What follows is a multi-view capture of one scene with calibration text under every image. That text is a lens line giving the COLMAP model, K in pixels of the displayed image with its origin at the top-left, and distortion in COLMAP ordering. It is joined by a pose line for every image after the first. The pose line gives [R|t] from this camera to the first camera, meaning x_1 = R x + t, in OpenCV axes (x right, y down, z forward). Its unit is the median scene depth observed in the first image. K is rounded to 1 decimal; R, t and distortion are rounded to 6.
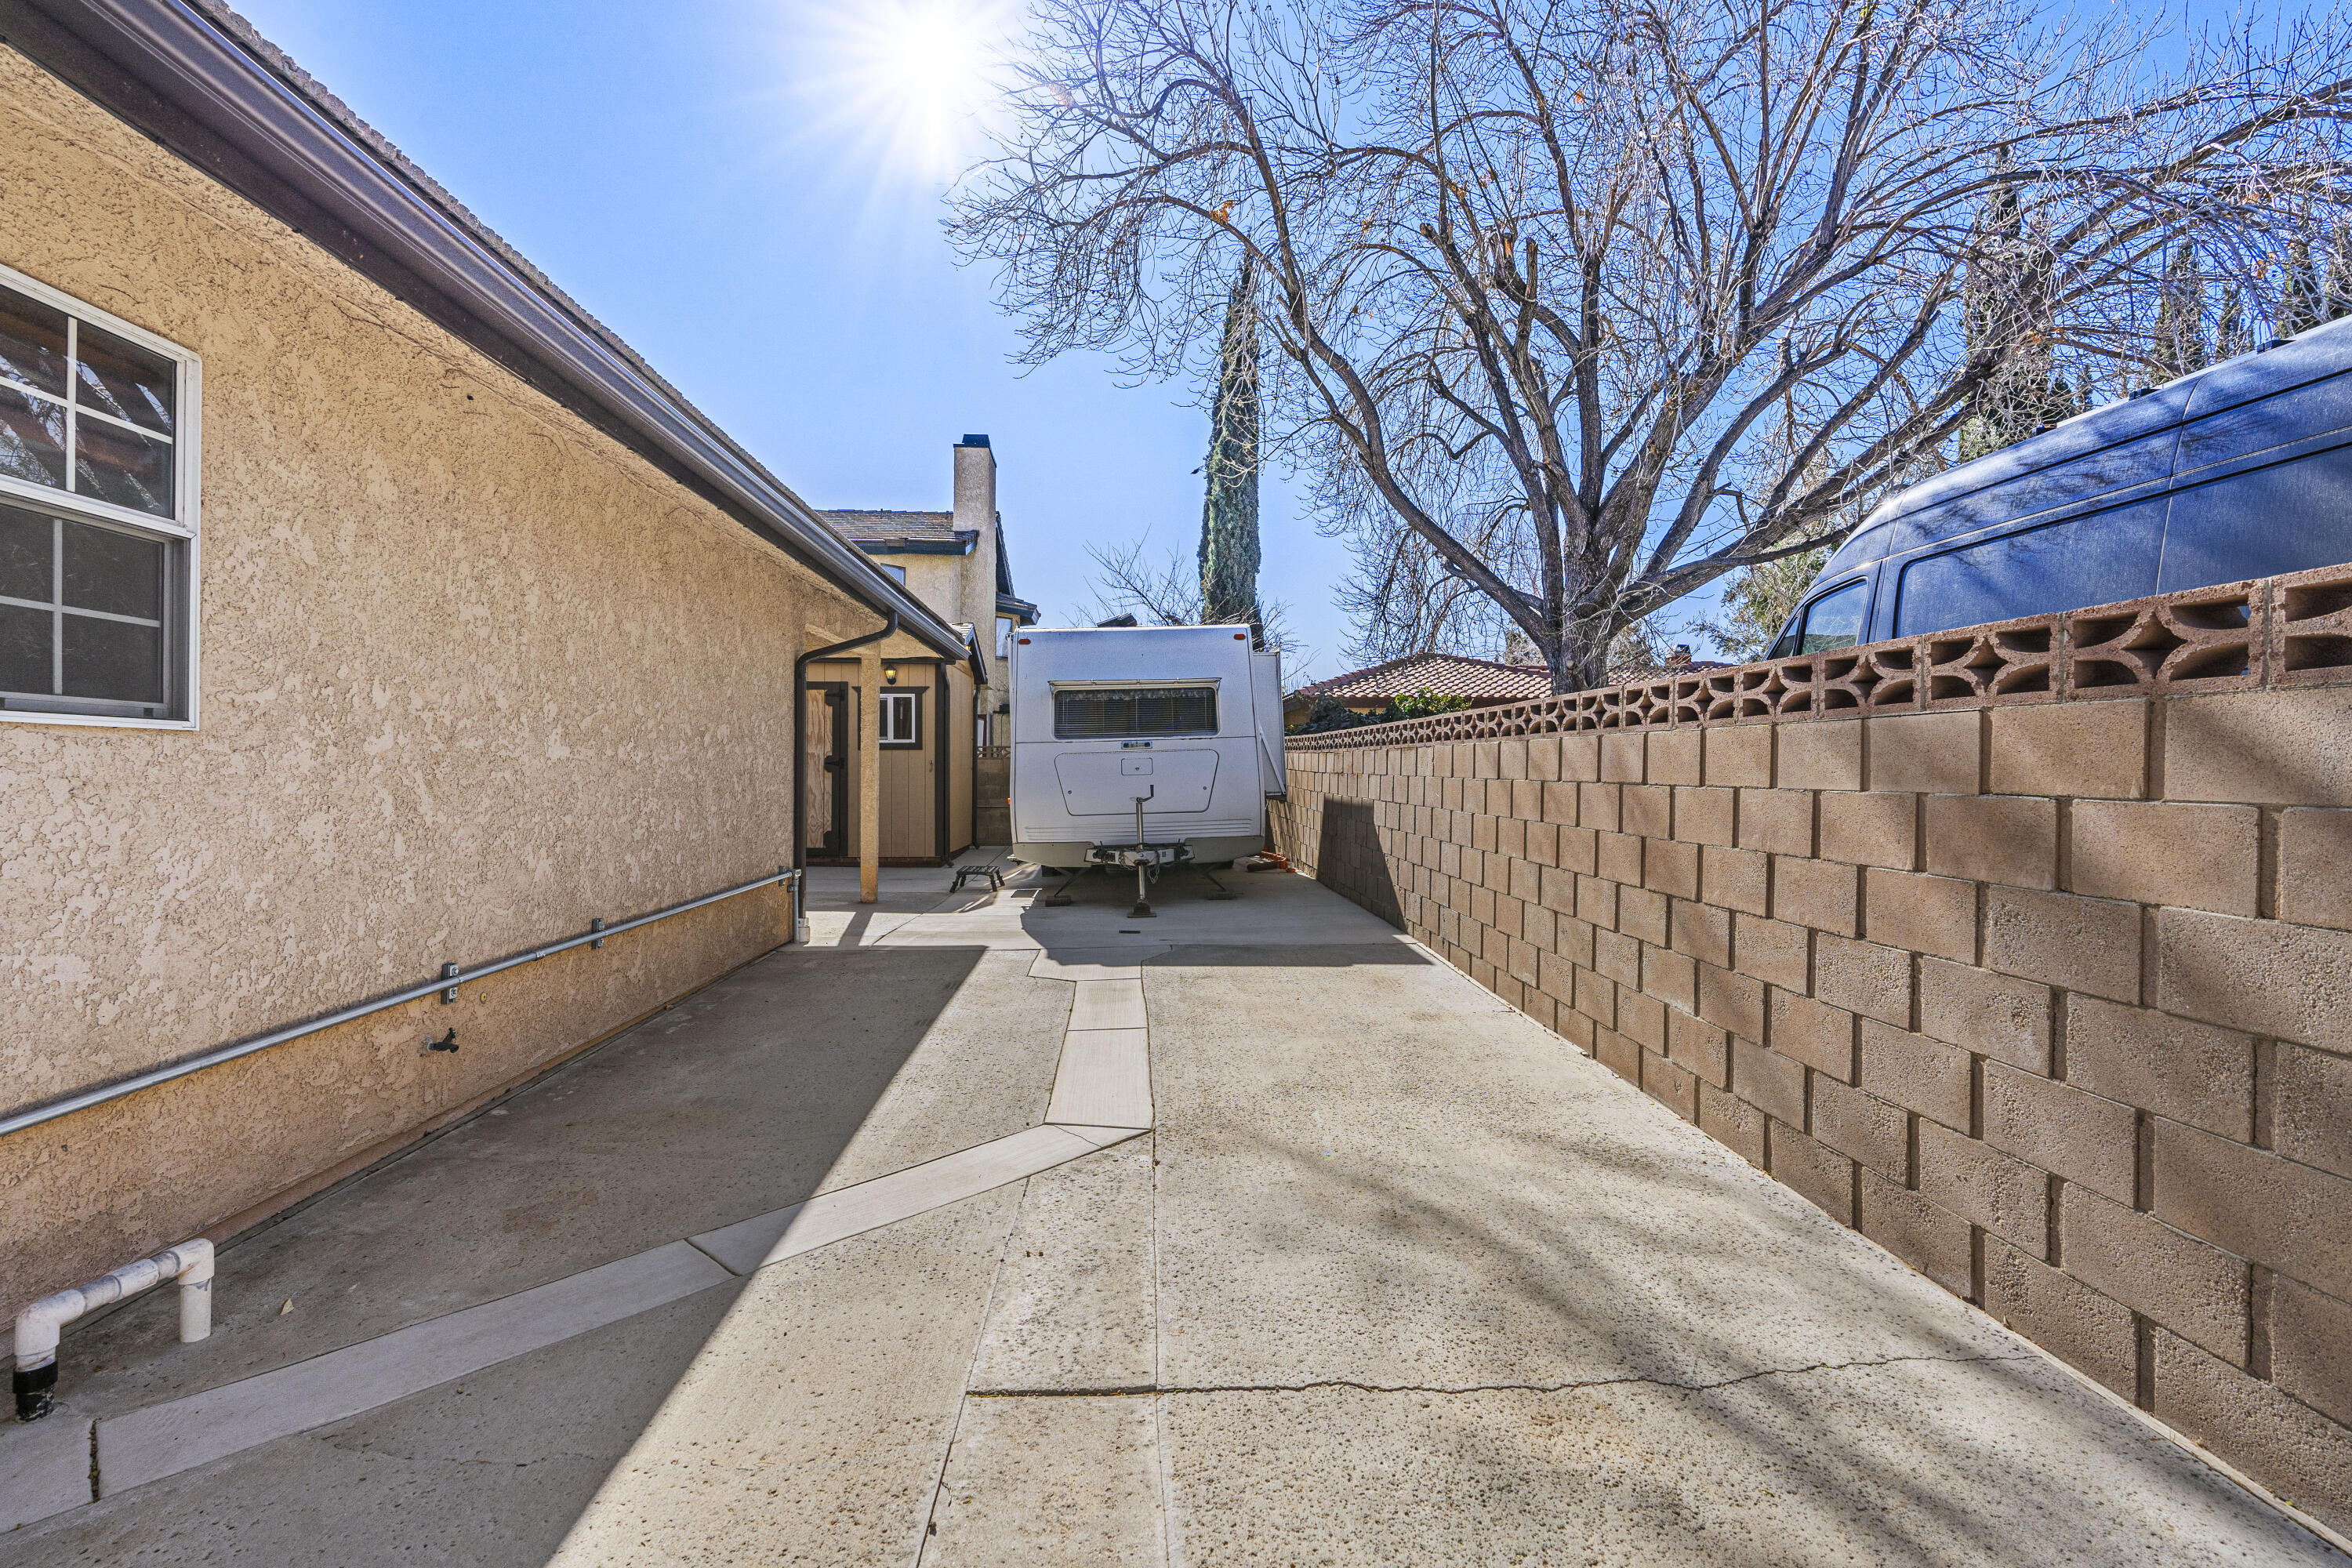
lens RADIAL K [[1070.1, 0, 1176.0], [0, 1070.1, 784.0], [0, 0, 1]] dist [-0.001126, -0.000080]
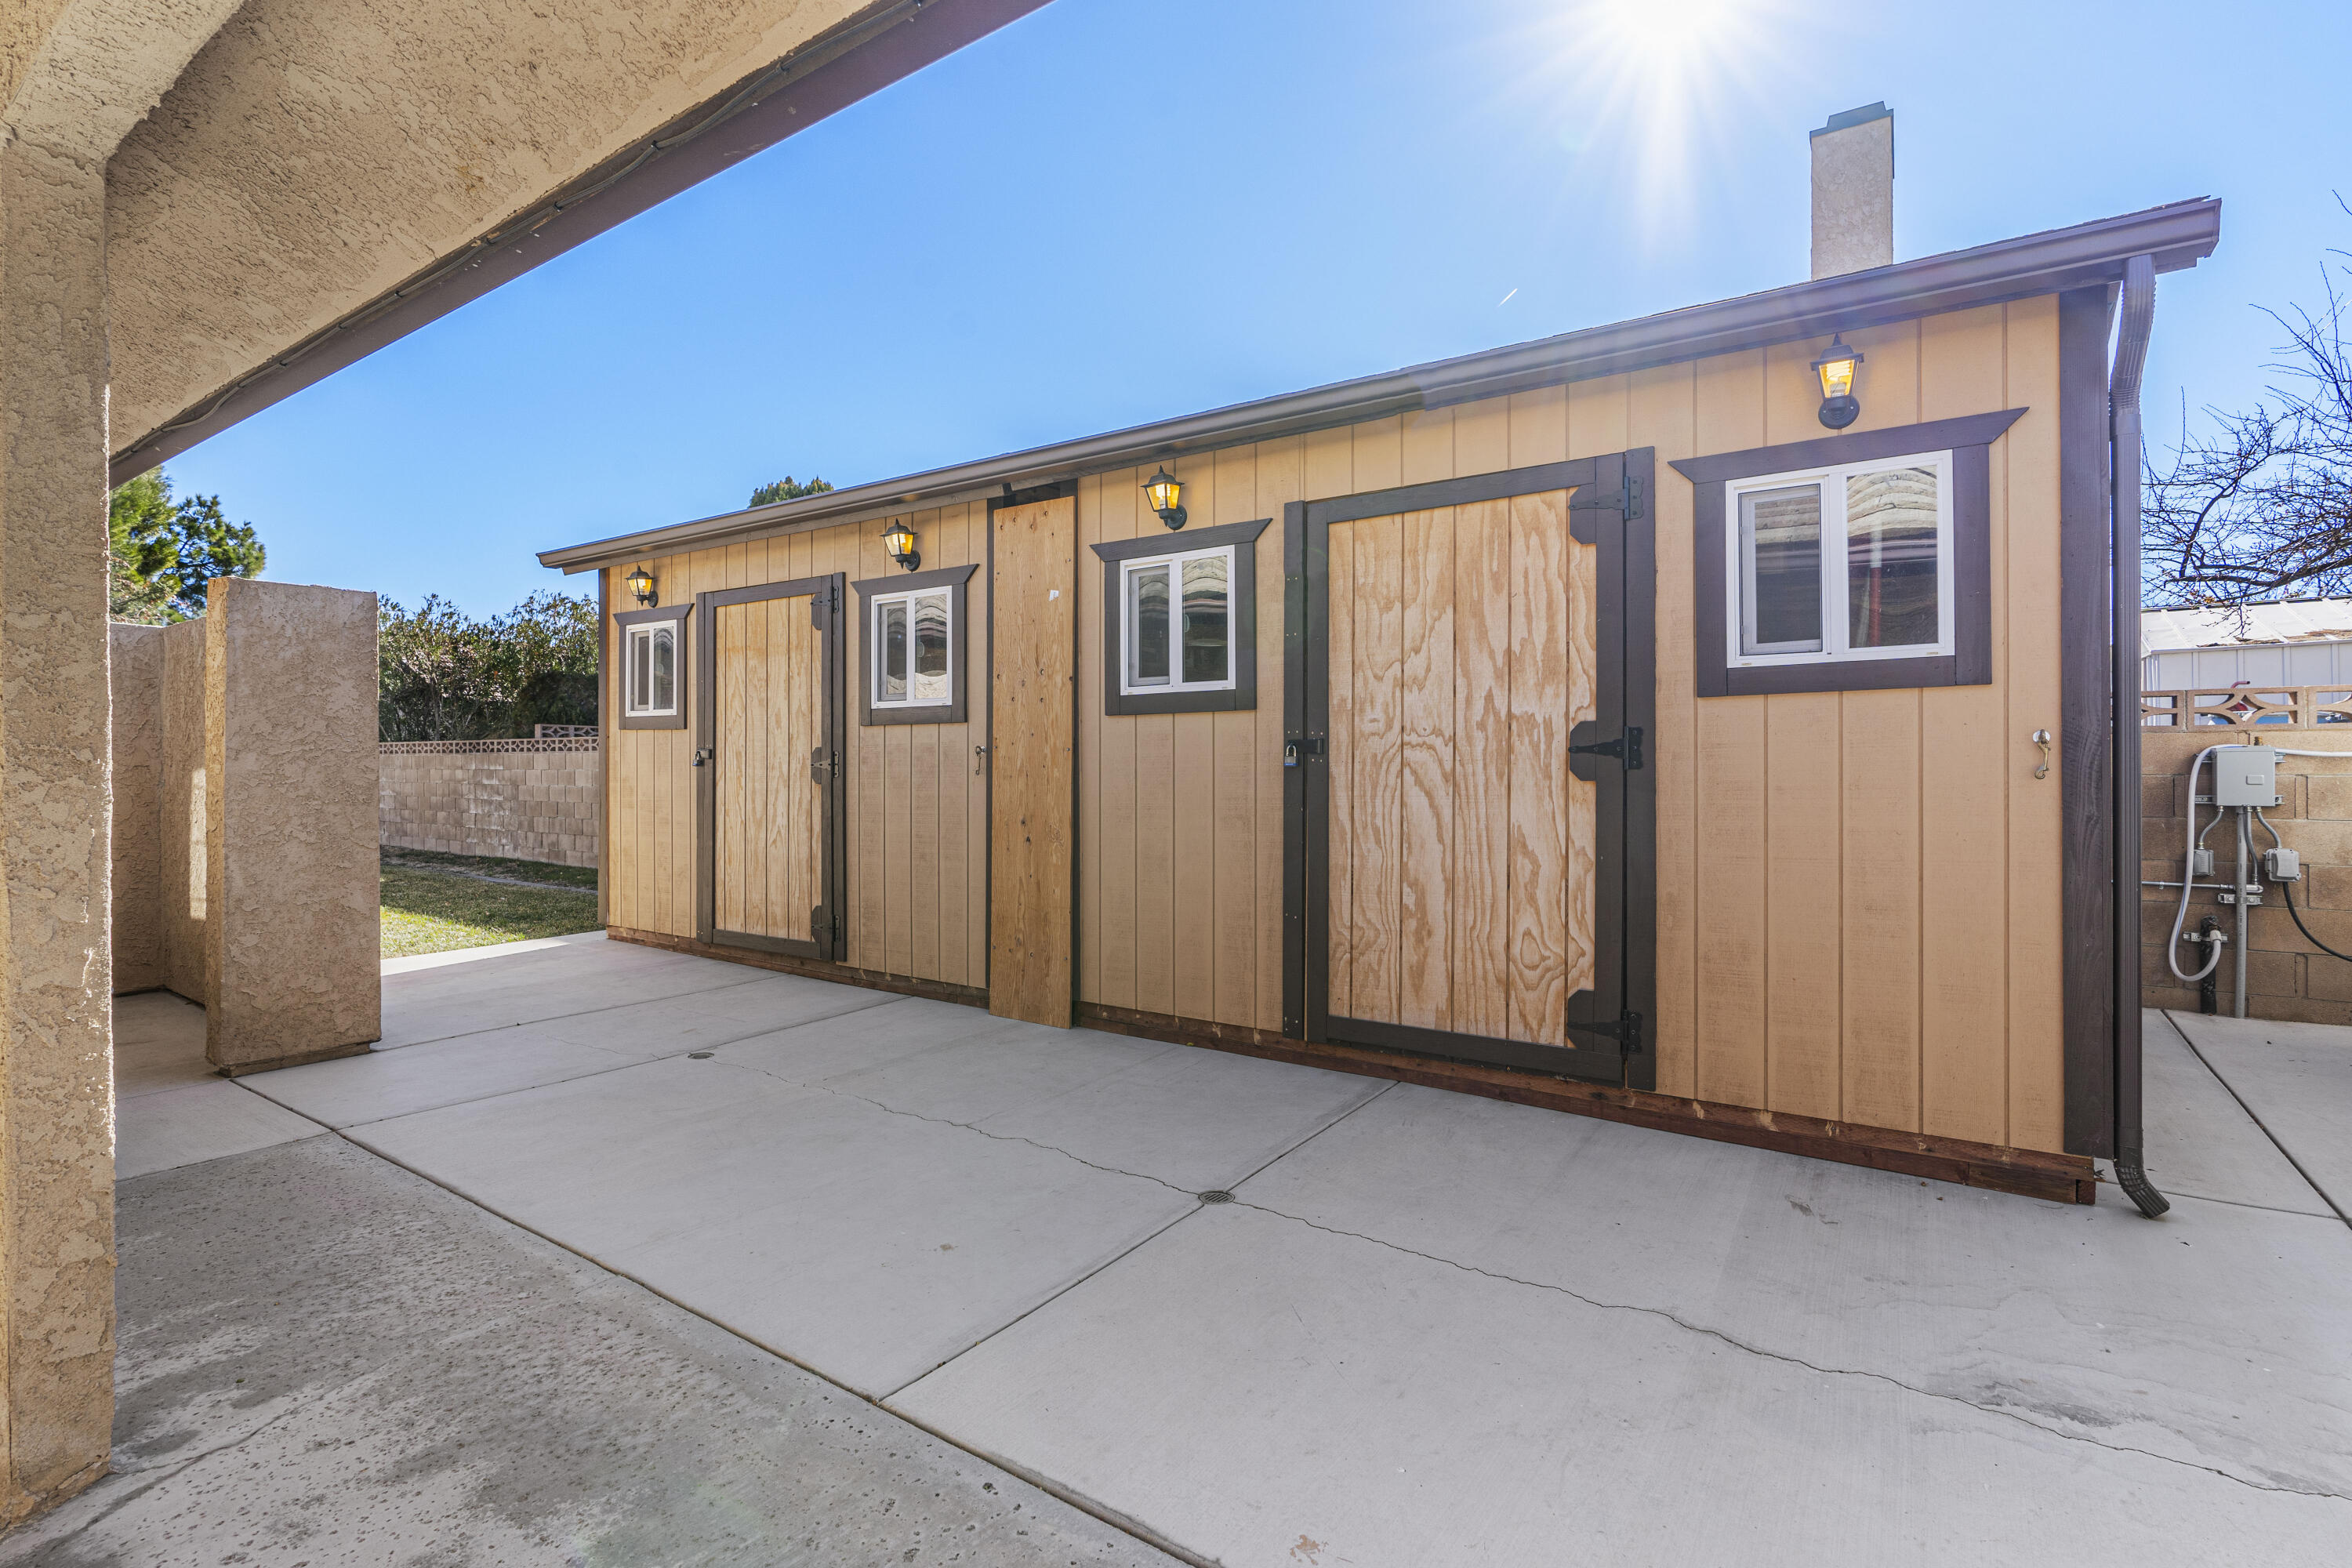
lens RADIAL K [[1070.1, 0, 1176.0], [0, 1070.1, 784.0], [0, 0, 1]] dist [-0.001126, -0.000080]
pose [[0.791891, -0.004619, -0.610645, -0.236776], [0.002326, 0.999987, -0.004548, -0.009440], [0.610658, 0.002181, 0.791892, 0.708961]]
